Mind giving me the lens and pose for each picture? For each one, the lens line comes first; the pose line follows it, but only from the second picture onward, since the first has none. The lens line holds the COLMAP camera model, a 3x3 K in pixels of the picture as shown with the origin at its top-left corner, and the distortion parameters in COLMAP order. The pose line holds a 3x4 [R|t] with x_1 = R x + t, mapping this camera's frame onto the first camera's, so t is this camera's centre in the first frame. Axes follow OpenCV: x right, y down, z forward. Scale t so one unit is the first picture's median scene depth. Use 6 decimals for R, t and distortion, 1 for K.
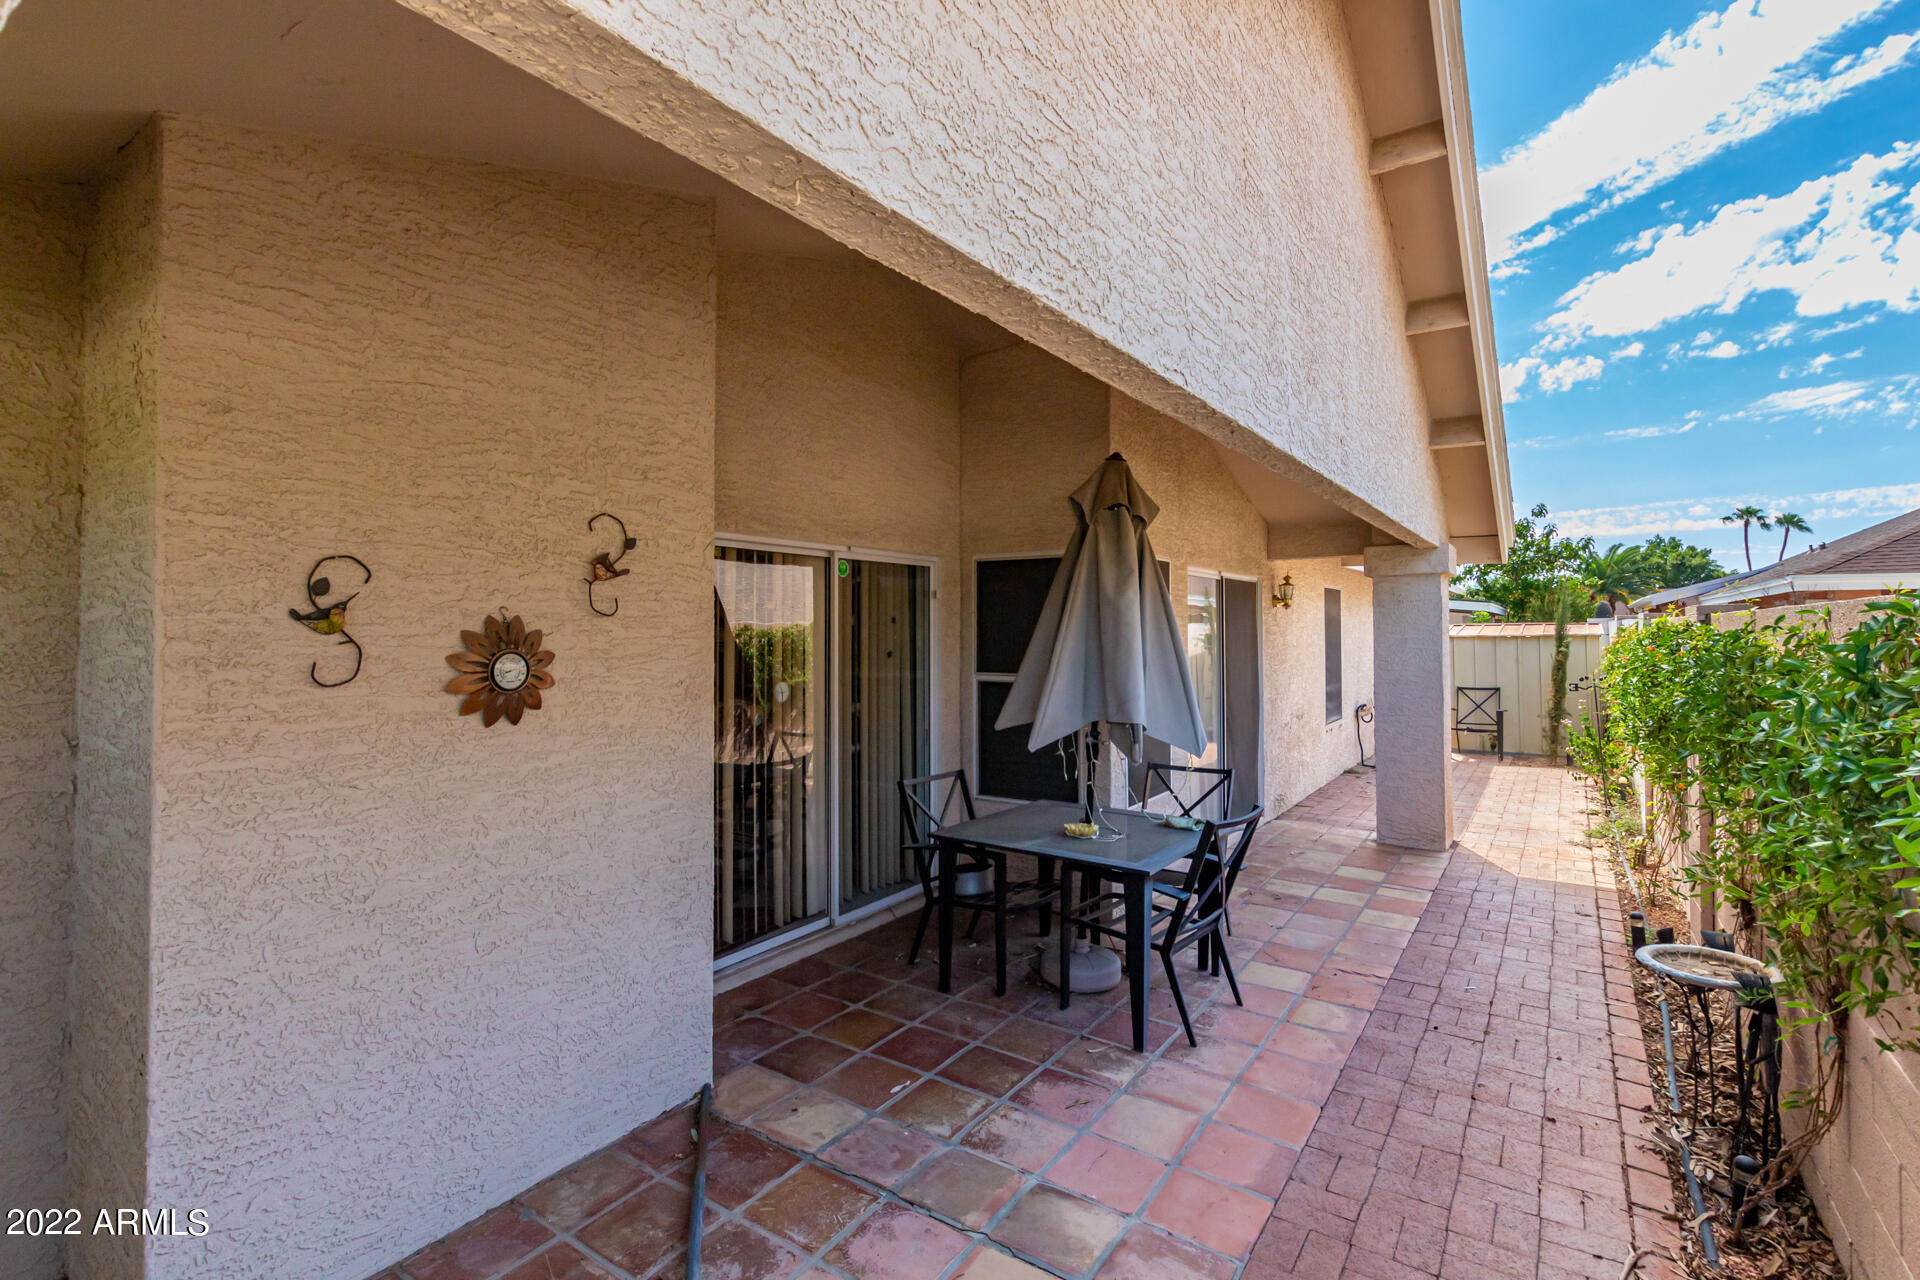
lens RADIAL K [[905.5, 0, 952.0], [0, 905.5, 599.2], [0, 0, 1]] dist [0.003857, -0.002453]
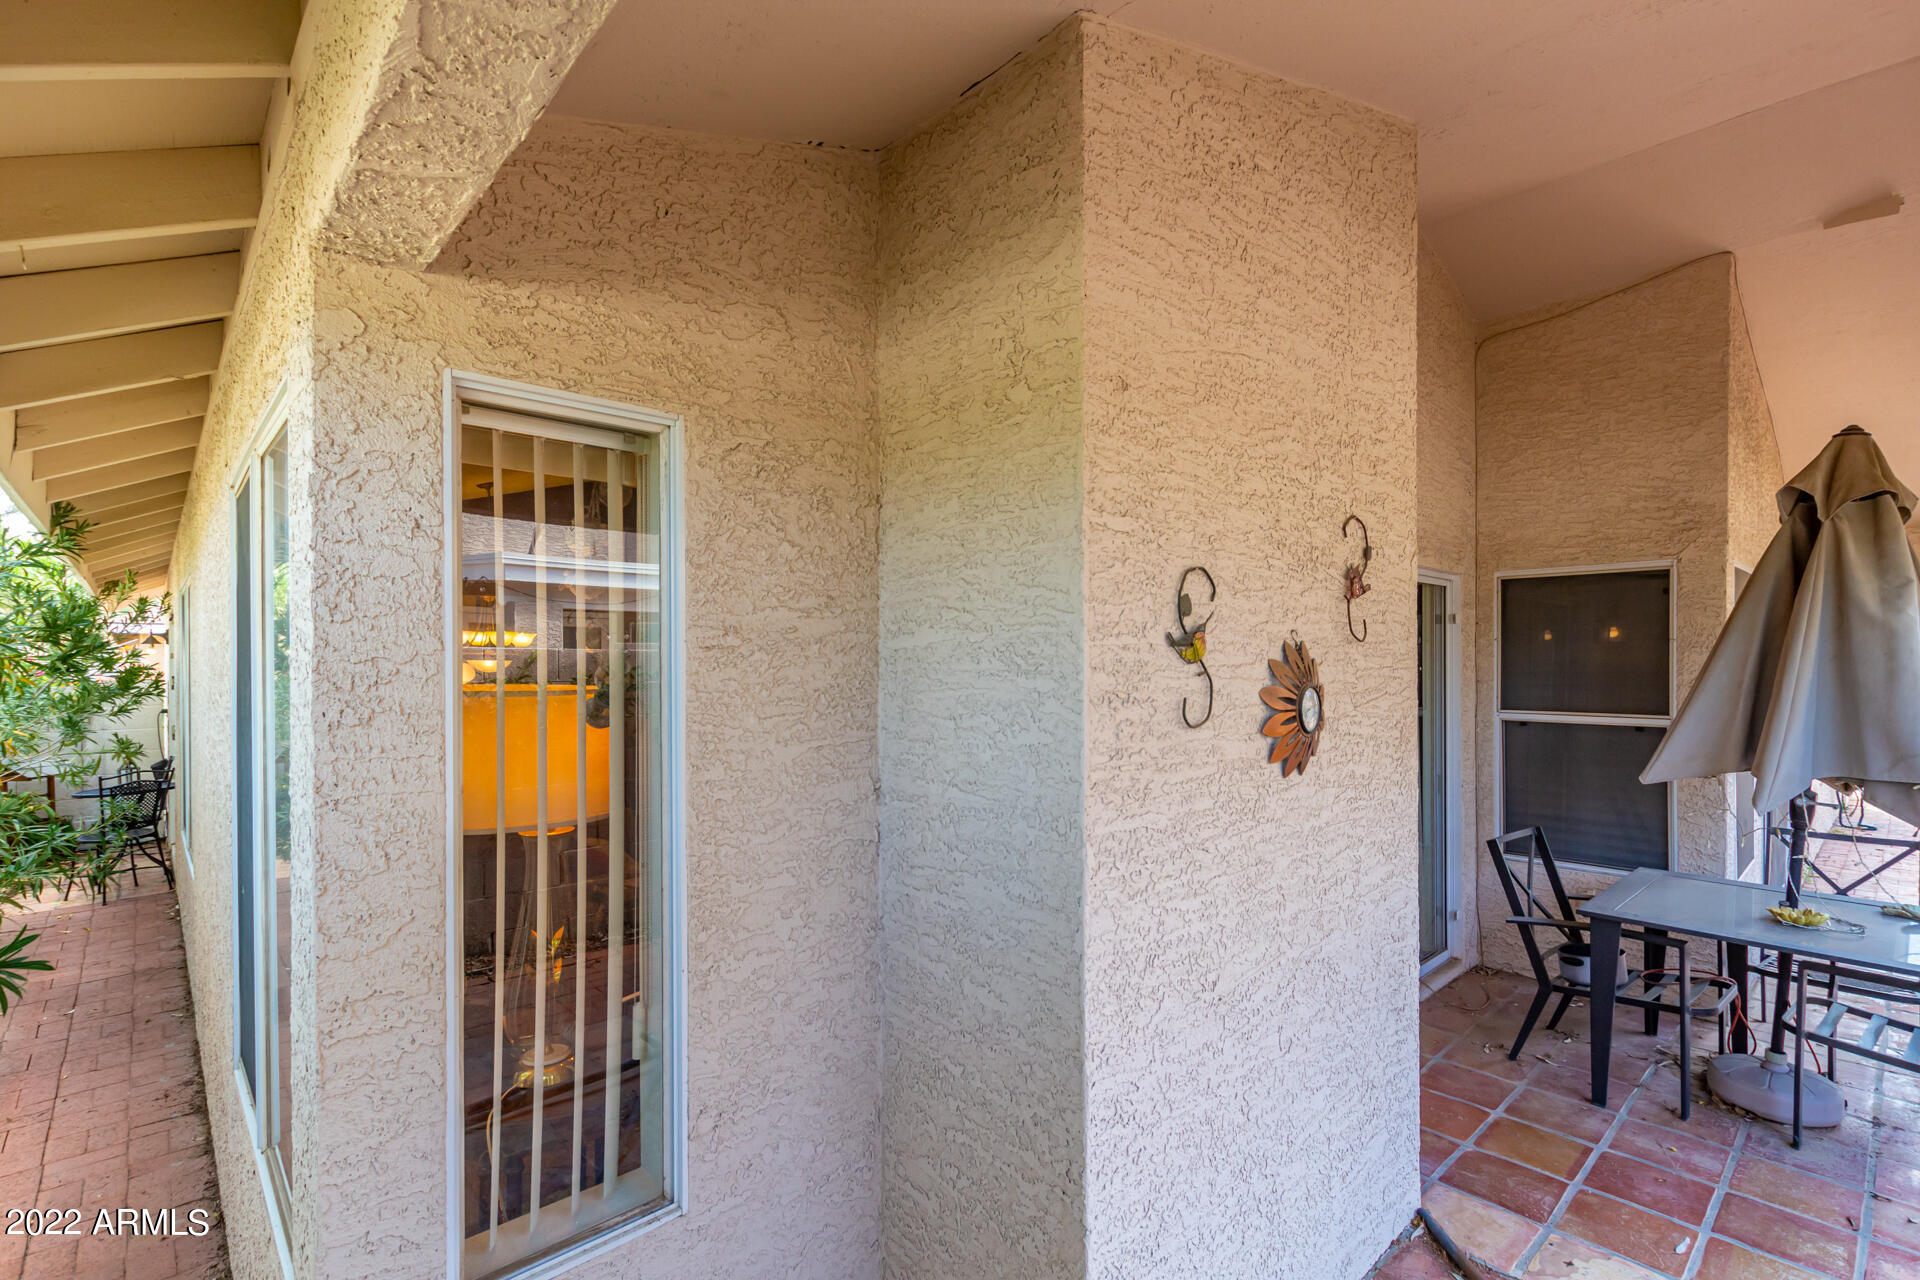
lens RADIAL K [[905.5, 0, 965.3], [0, 905.5, 651.1], [0, 0, 1]] dist [0.003857, -0.002453]
pose [[0.971767, -0.003852, -0.235909, -0.676153], [0.009140, 0.999731, 0.021328, 0.008069], [0.235763, -0.022882, 0.971541, 0.157590]]
